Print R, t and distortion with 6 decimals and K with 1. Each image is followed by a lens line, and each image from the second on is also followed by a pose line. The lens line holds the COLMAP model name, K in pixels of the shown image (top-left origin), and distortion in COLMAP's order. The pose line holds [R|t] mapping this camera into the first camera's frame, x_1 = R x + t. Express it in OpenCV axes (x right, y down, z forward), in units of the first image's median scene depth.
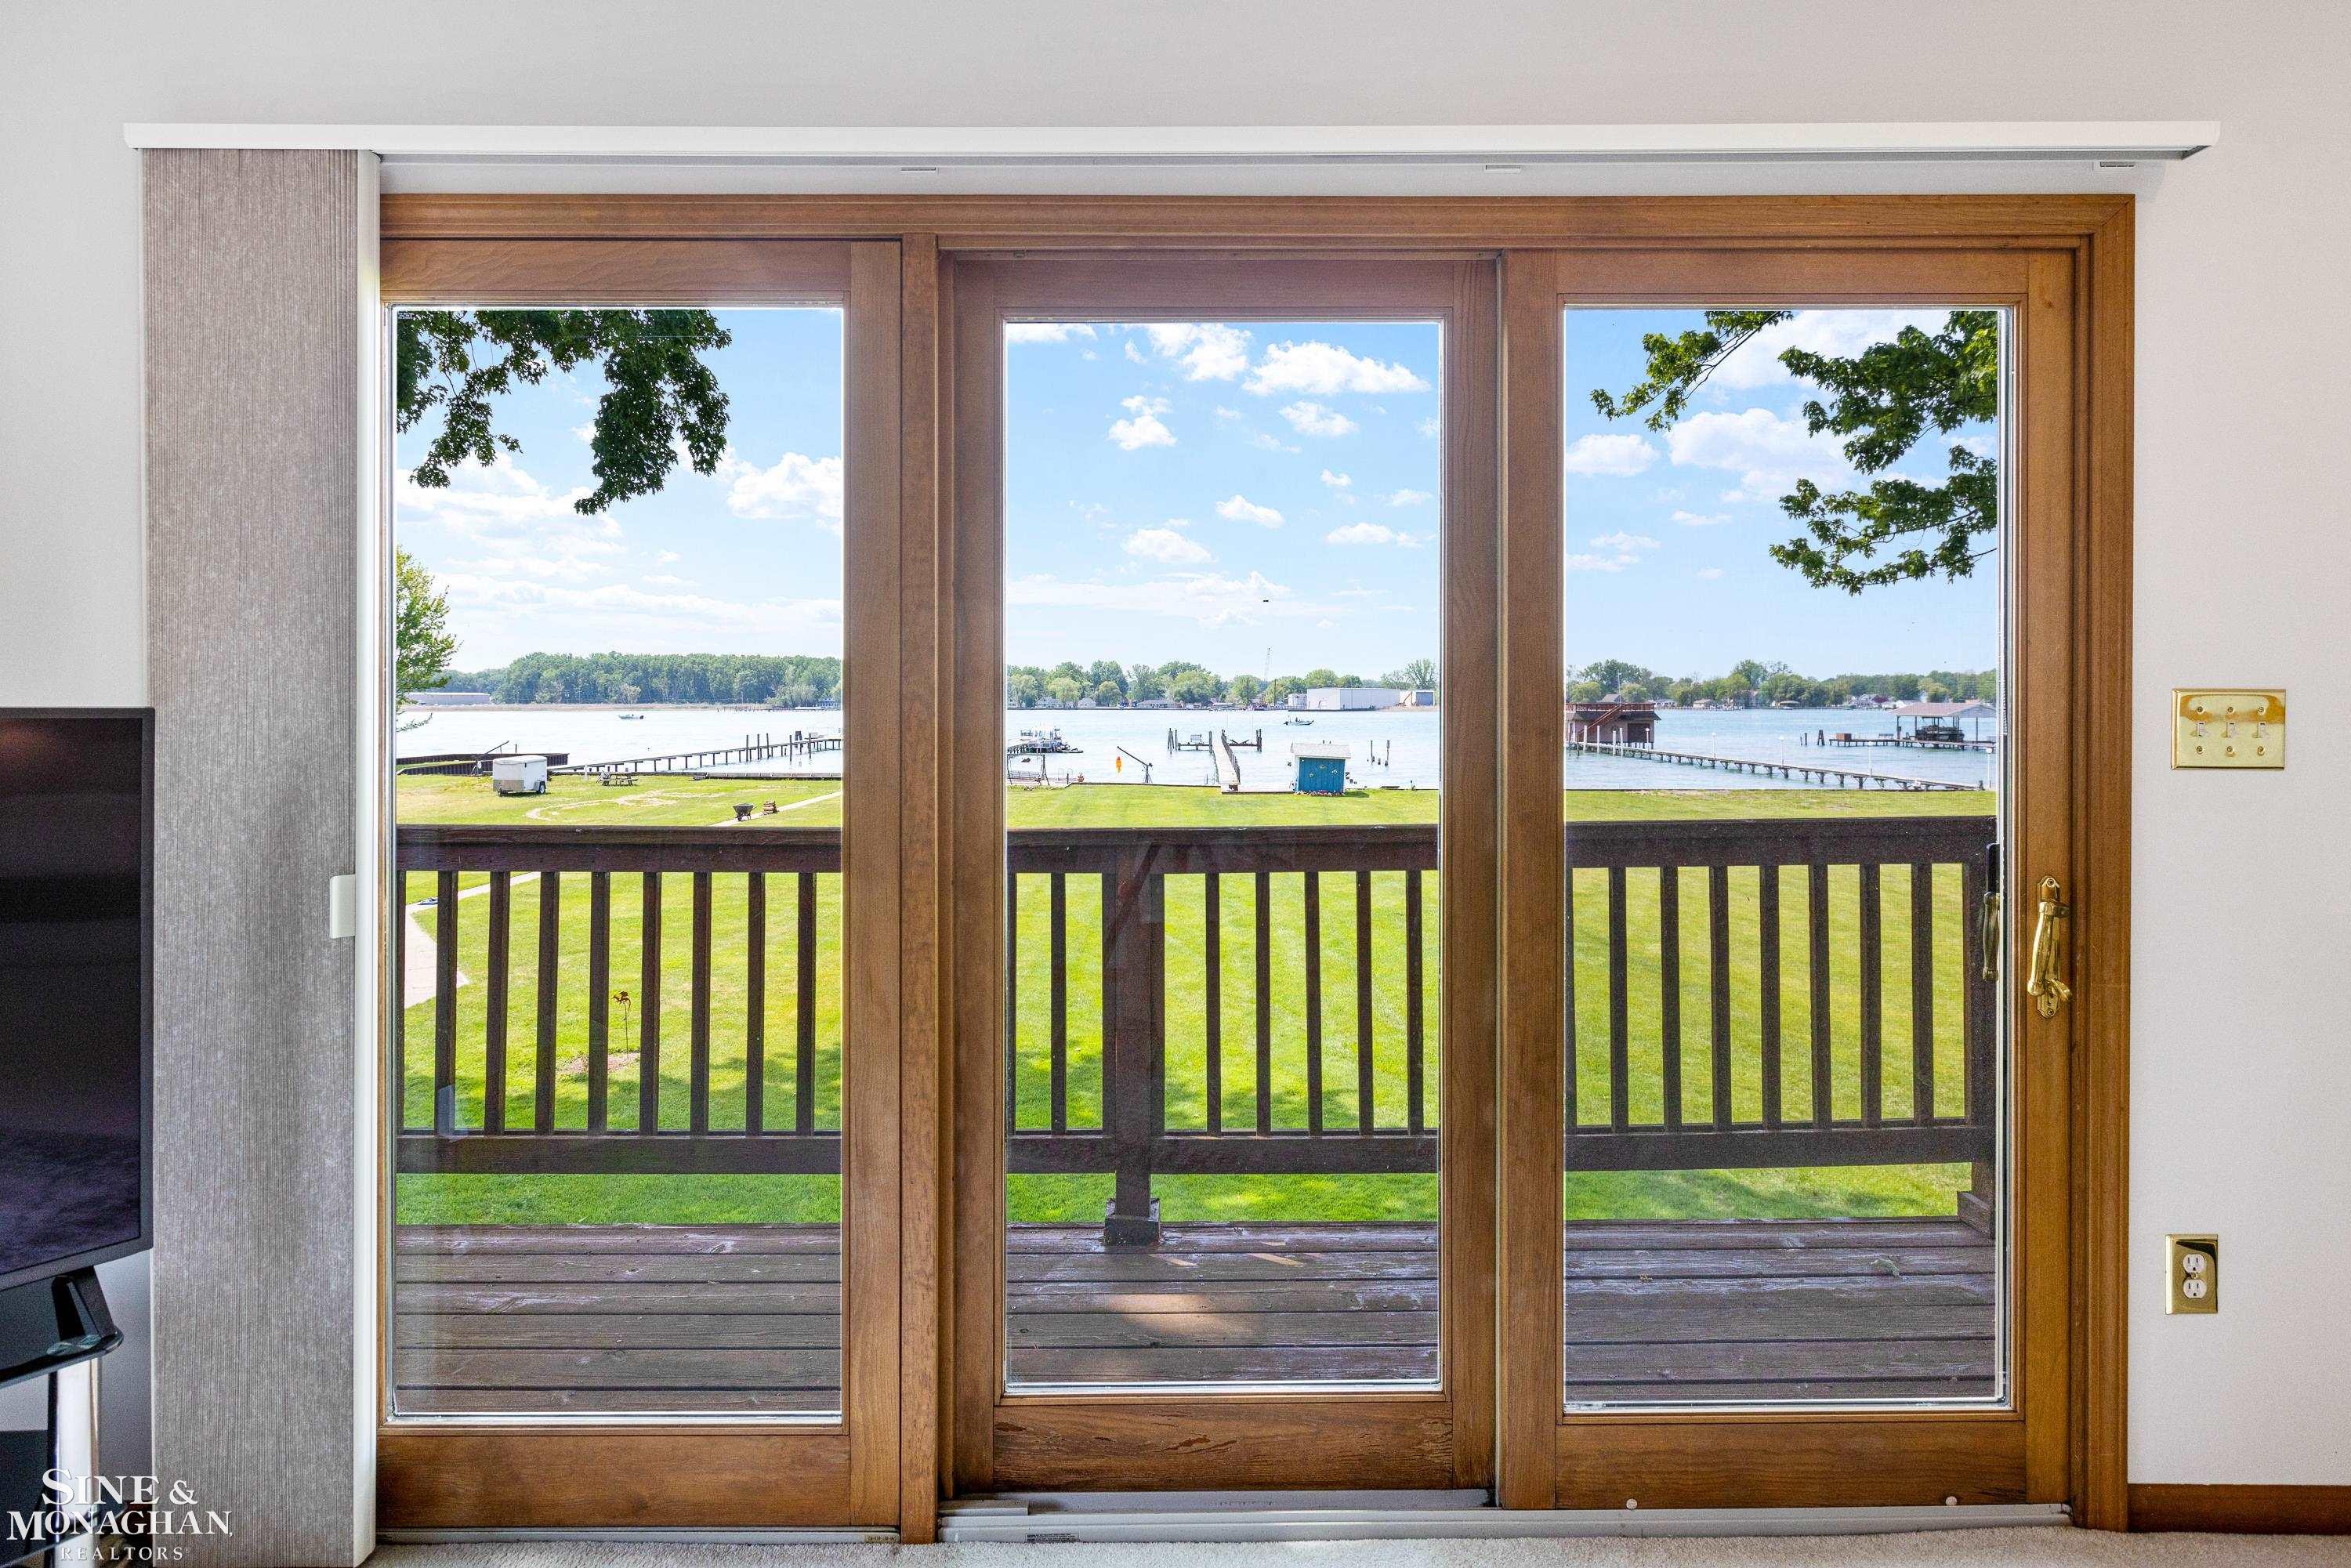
lens RADIAL K [[1235.0, 0, 1190.6], [0, 1235.0, 713.3], [0, 0, 1]] dist [-0.000629, 0.002292]
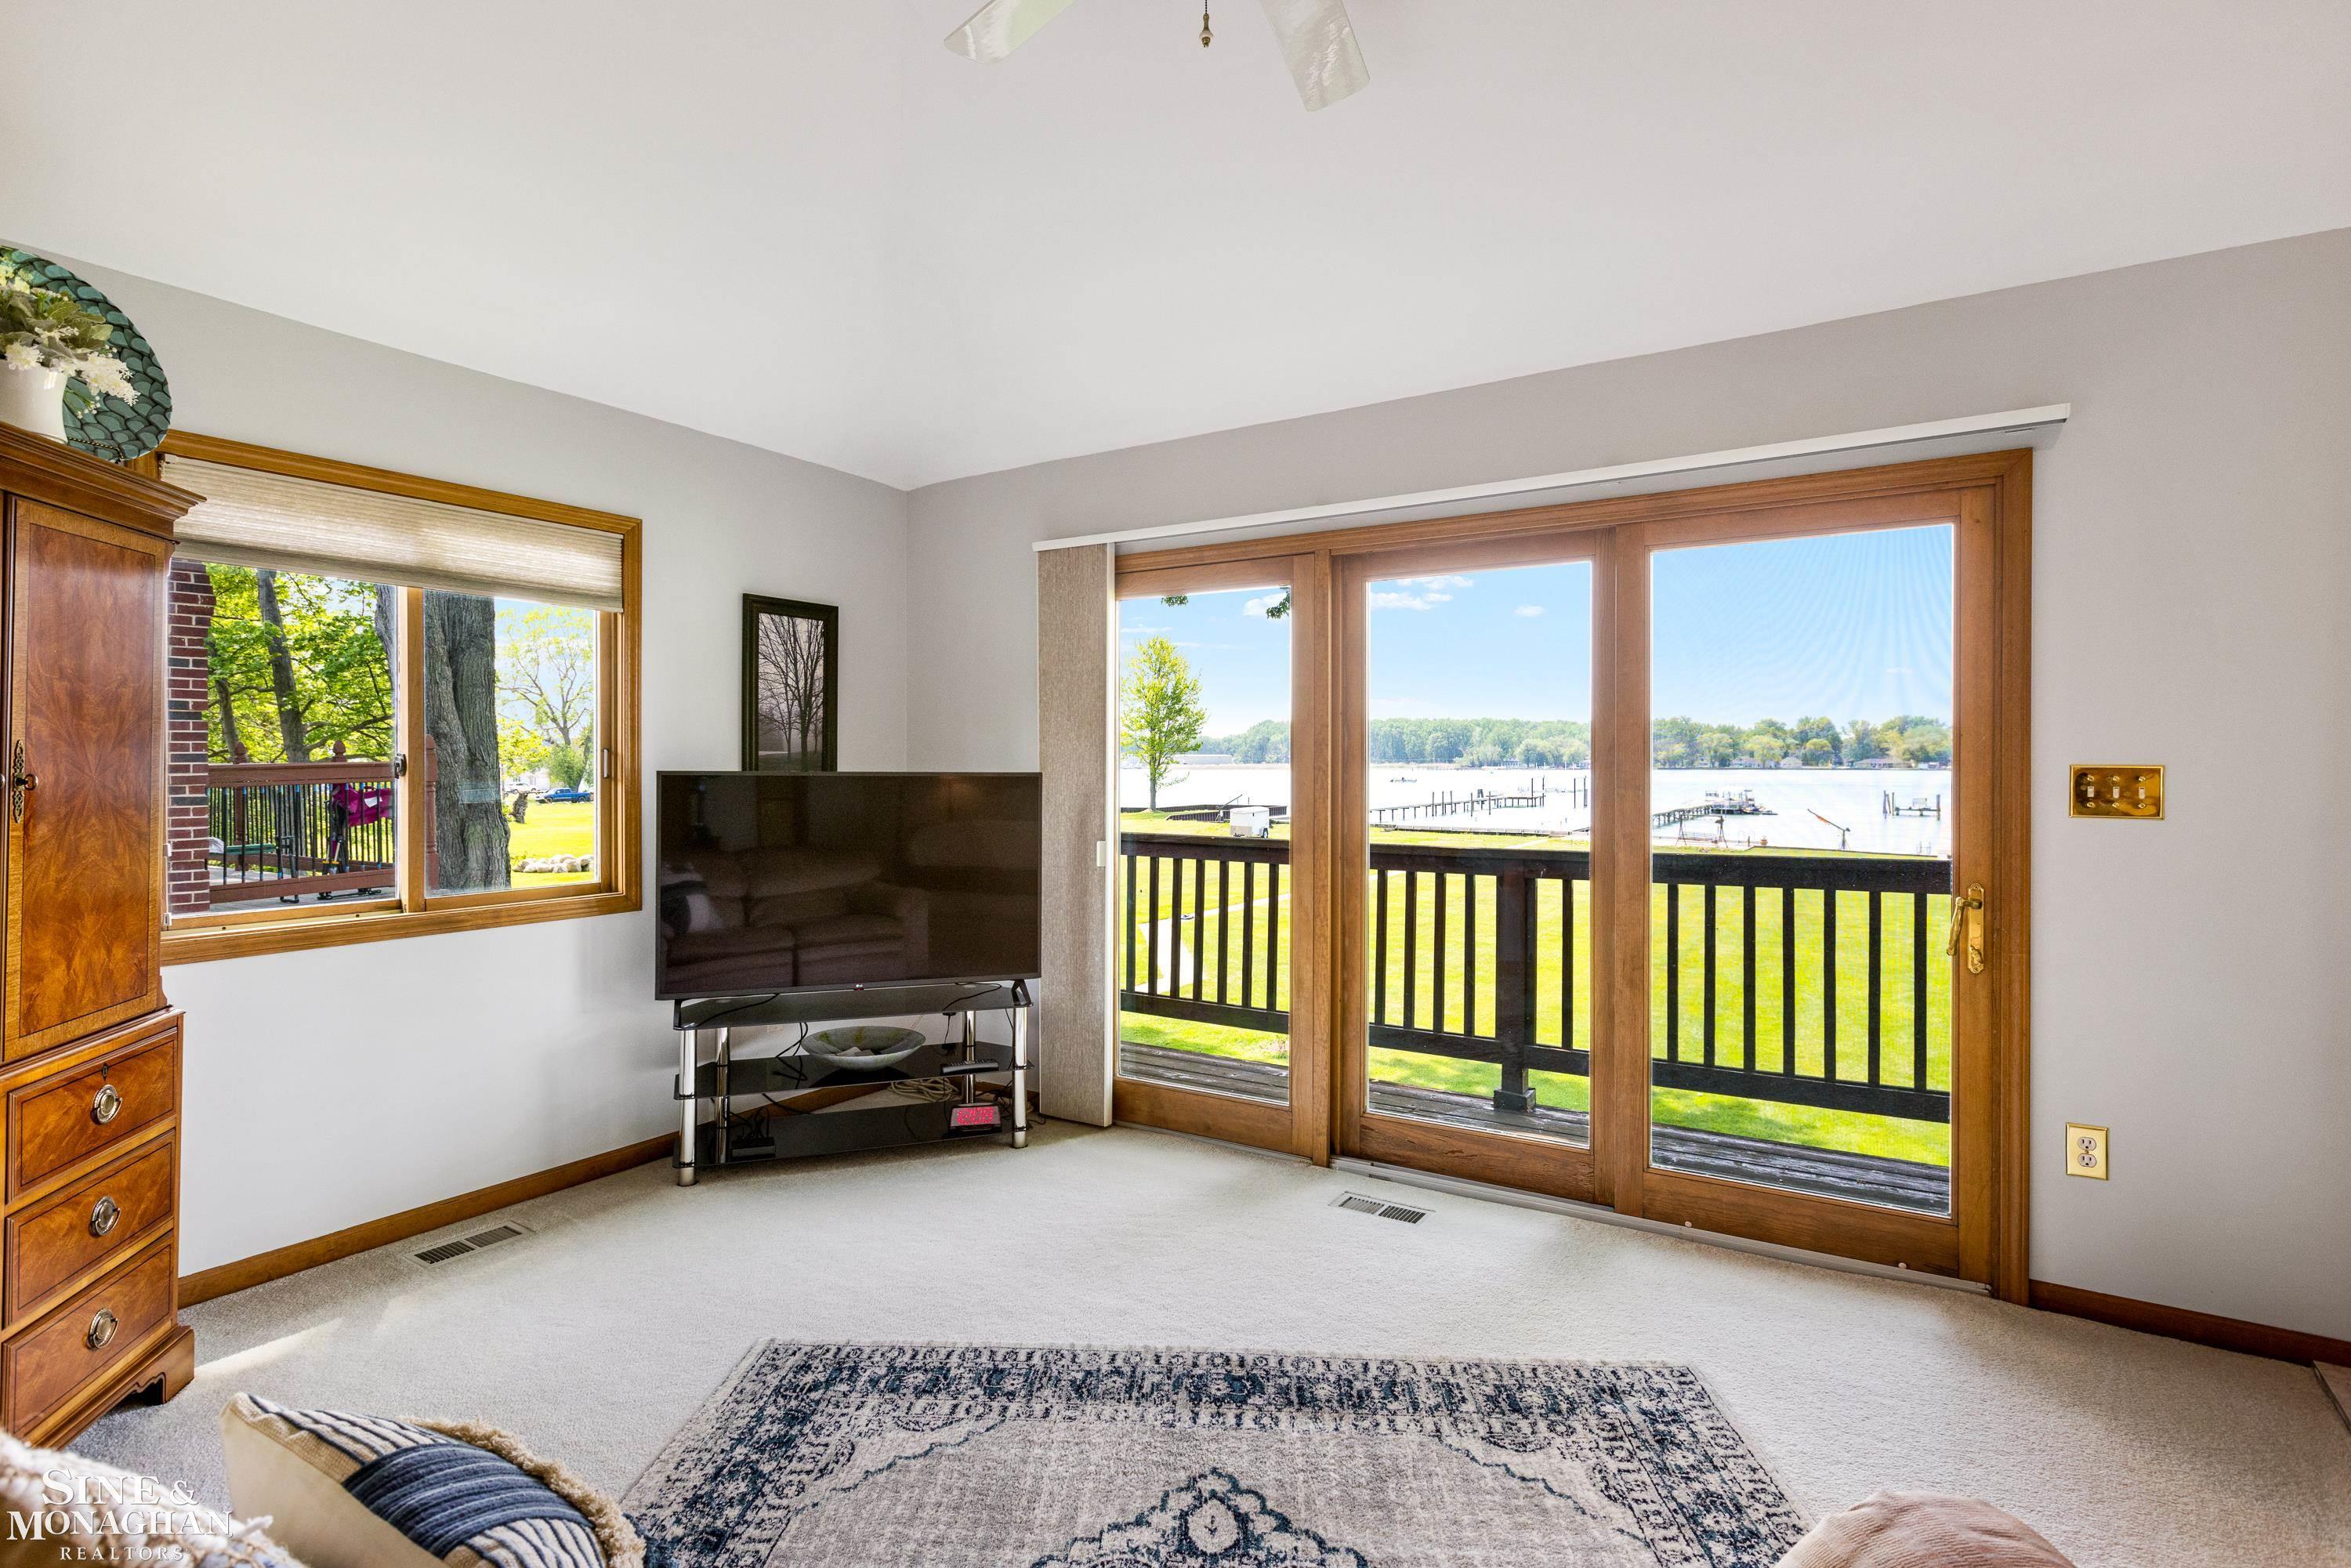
lens RADIAL K [[1179.1, 0, 1144.3], [0, 1179.1, 773.2], [0, 0, 1]] dist [-0.002023, -0.000924]
pose [[0.827293, 0.003433, -0.561760, 0.649403], [-0.003102, 0.999994, 0.001544, -0.006688], [0.561762, 0.000466, 0.827299, -0.824804]]
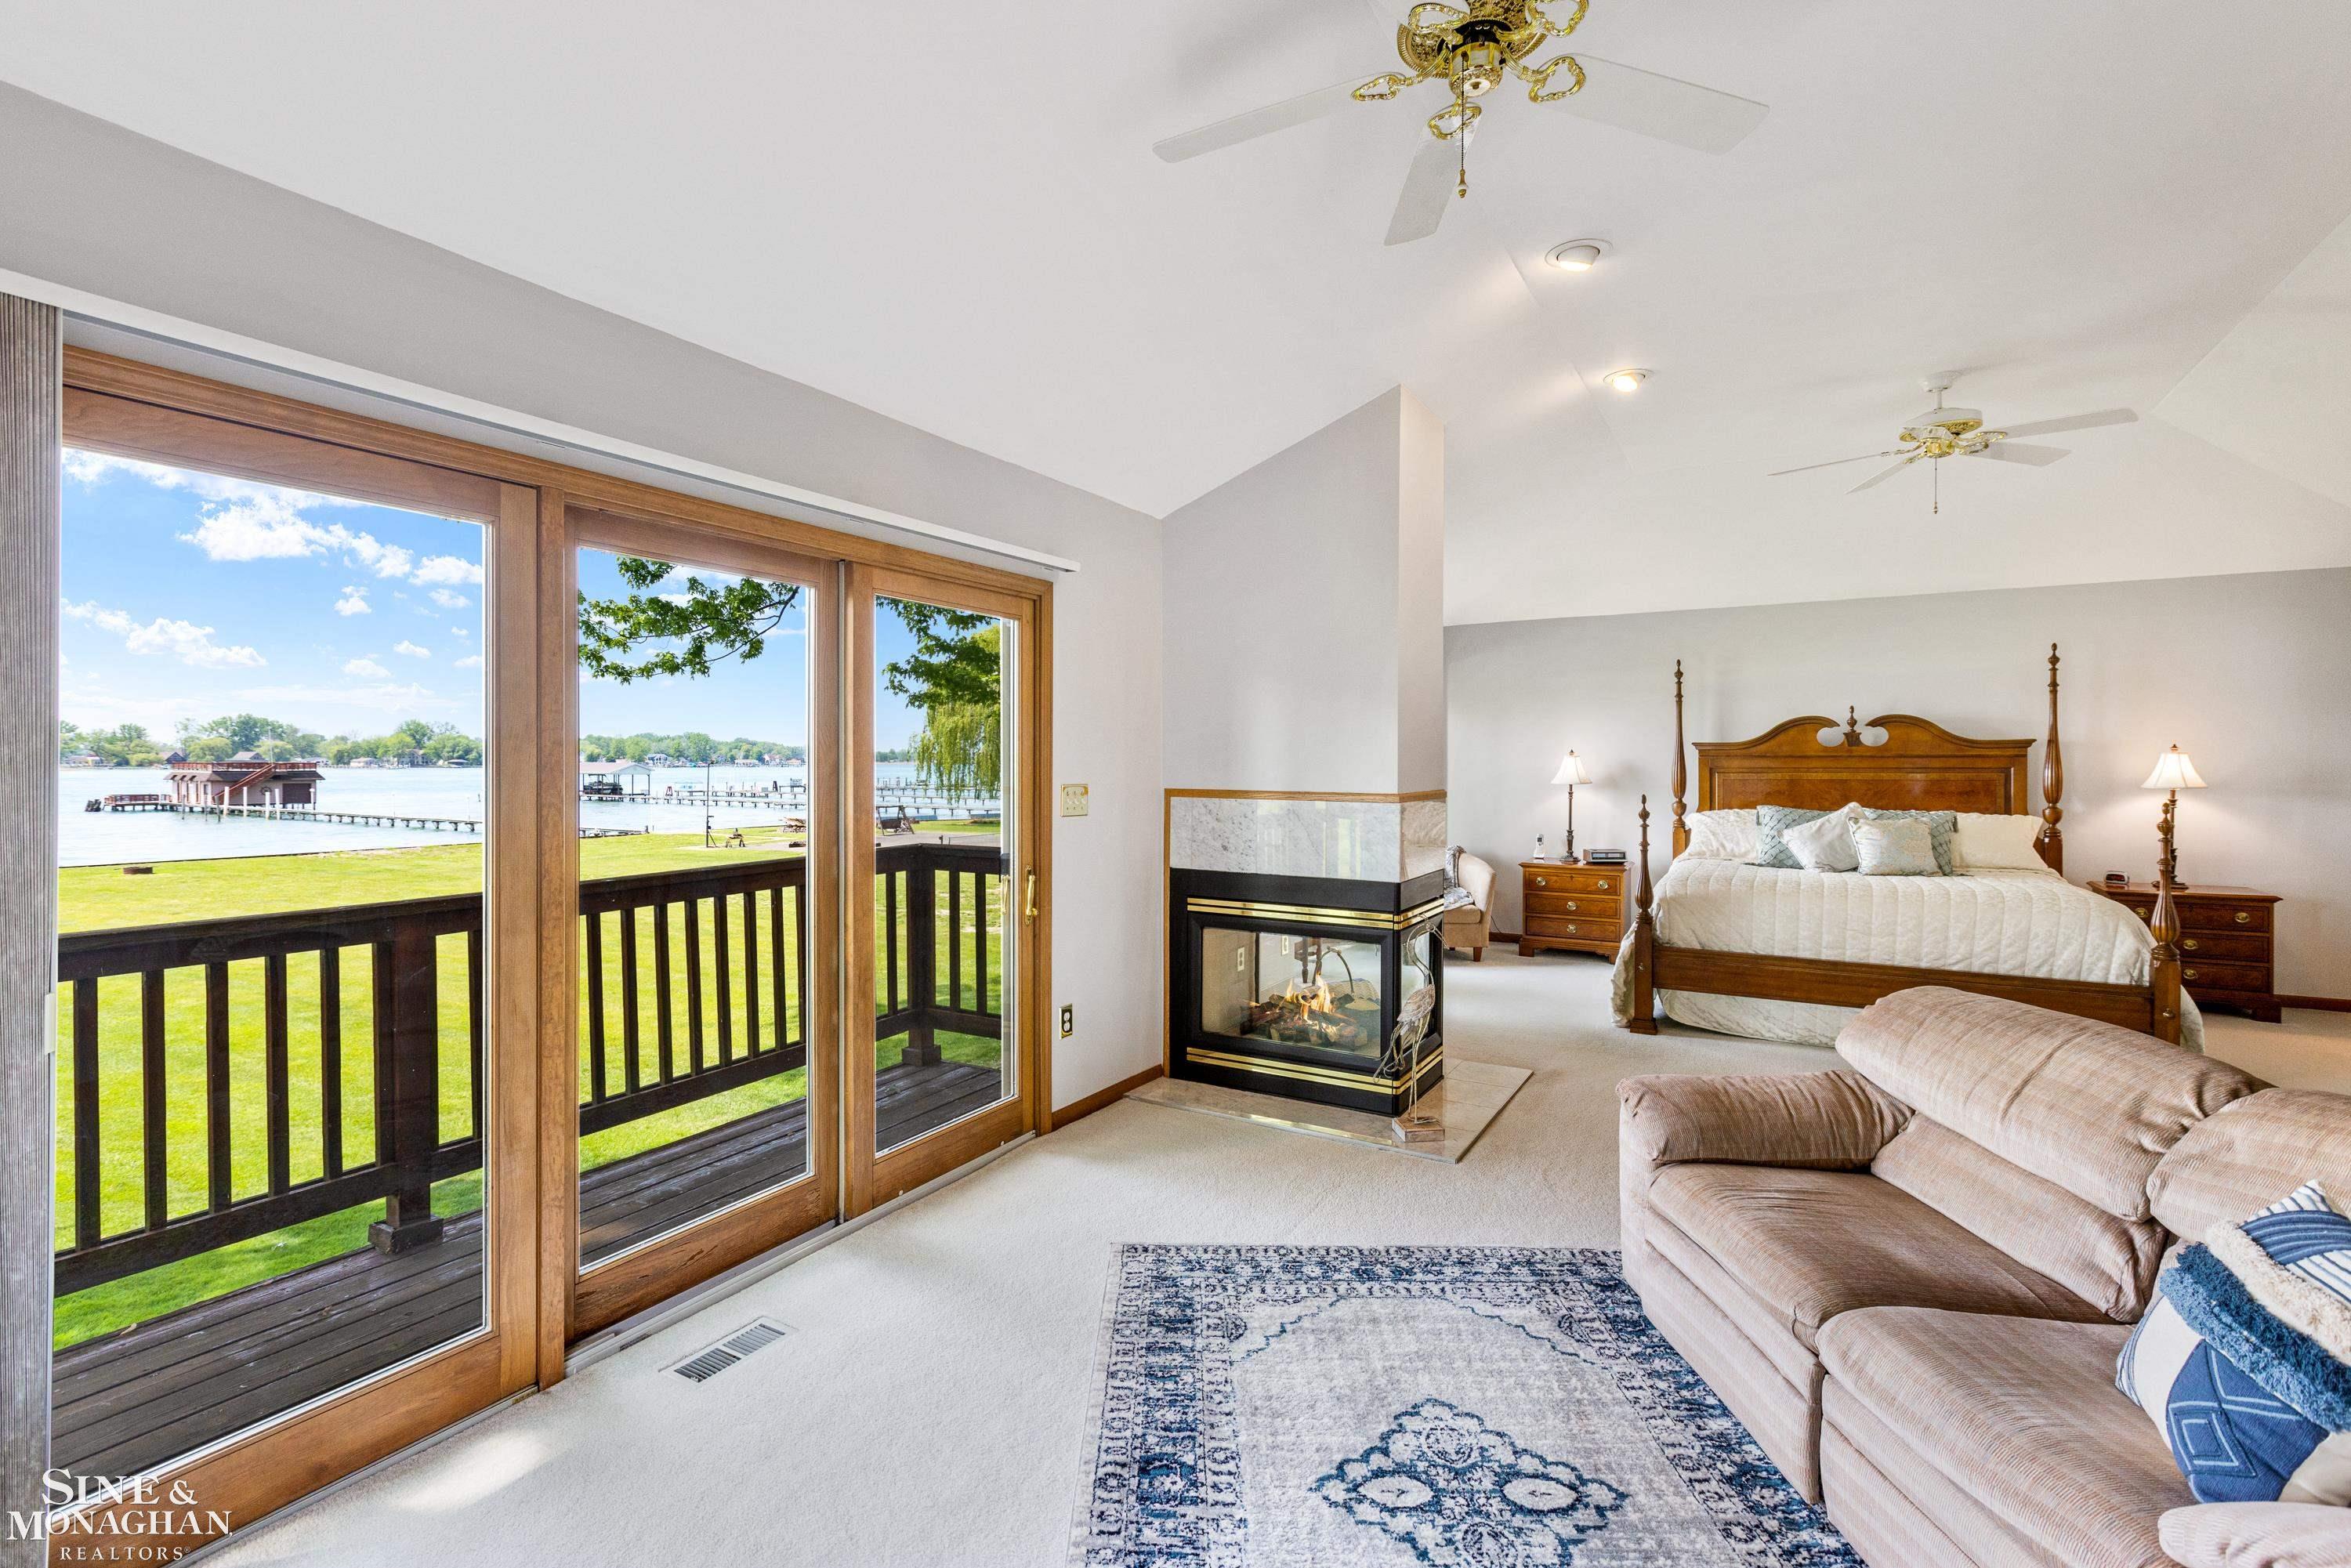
lens RADIAL K [[1075.1, 0, 1172.8], [0, 1075.1, 770.0], [0, 0, 1]] dist [-0.000577, -0.000088]
pose [[0.505240, -0.004627, 0.862966, -0.919730], [0.005172, 0.999984, 0.002333, -0.051376], [-0.862963, 0.003285, 0.505256, -0.267905]]
